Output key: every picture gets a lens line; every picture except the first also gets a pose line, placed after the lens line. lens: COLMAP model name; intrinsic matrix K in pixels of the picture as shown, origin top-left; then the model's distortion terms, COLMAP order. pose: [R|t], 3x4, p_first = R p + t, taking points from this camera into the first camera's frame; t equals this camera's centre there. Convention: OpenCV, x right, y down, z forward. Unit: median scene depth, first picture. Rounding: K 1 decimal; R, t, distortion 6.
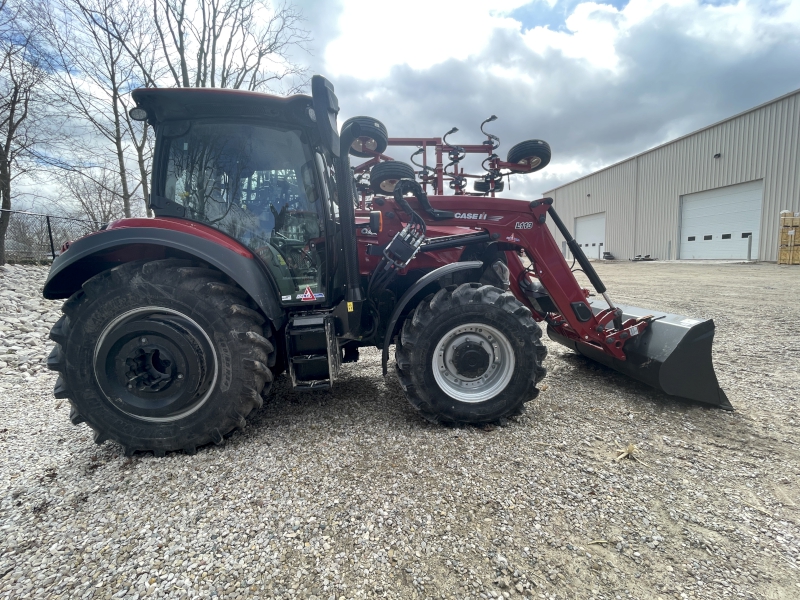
lens RADIAL K [[353.7, 0, 400.0], [0, 353.7, 300.0], [0, 0, 1]] dist [-0.000364, -0.000189]
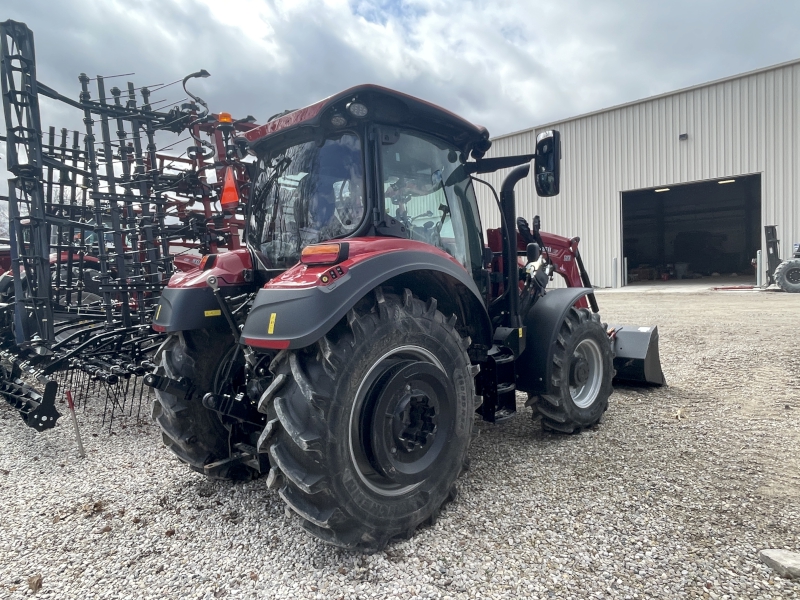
lens RADIAL K [[522.0, 0, 399.4], [0, 522.0, 305.3], [0, 0, 1]] dist [-0.001955, -0.001522]
pose [[0.740476, -0.032343, 0.671304, -1.482995], [0.092250, 0.994279, -0.053852, -0.010917], [-0.665721, 0.101804, 0.739223, 0.106906]]
